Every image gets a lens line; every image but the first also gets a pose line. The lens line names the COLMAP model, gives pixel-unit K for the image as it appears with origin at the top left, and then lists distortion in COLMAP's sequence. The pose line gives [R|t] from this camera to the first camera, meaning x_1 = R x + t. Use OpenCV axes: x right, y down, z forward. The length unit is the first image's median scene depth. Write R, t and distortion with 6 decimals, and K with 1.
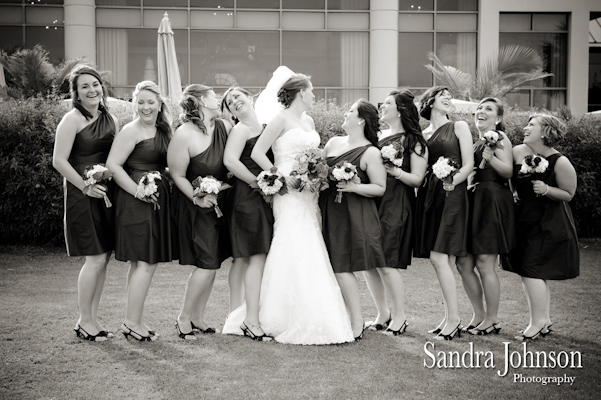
lens RADIAL K [[942.8, 0, 319.5], [0, 942.8, 213.2], [0, 0, 1]] dist [0.102554, 0.000000]
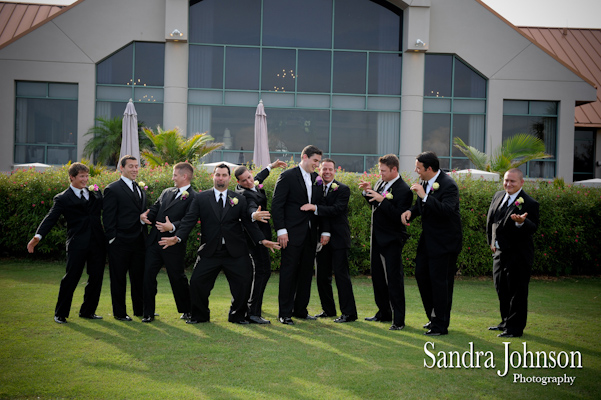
lens RADIAL K [[919.5, 0, 304.0], [0, 919.5, 200.1], [0, 0, 1]] dist [0.160374, 0.000000]
pose [[0.999677, 0.024615, 0.006270, -0.081215], [-0.024129, 0.997365, -0.068411, 0.013634], [-0.007937, 0.068238, 0.997638, -0.224374]]
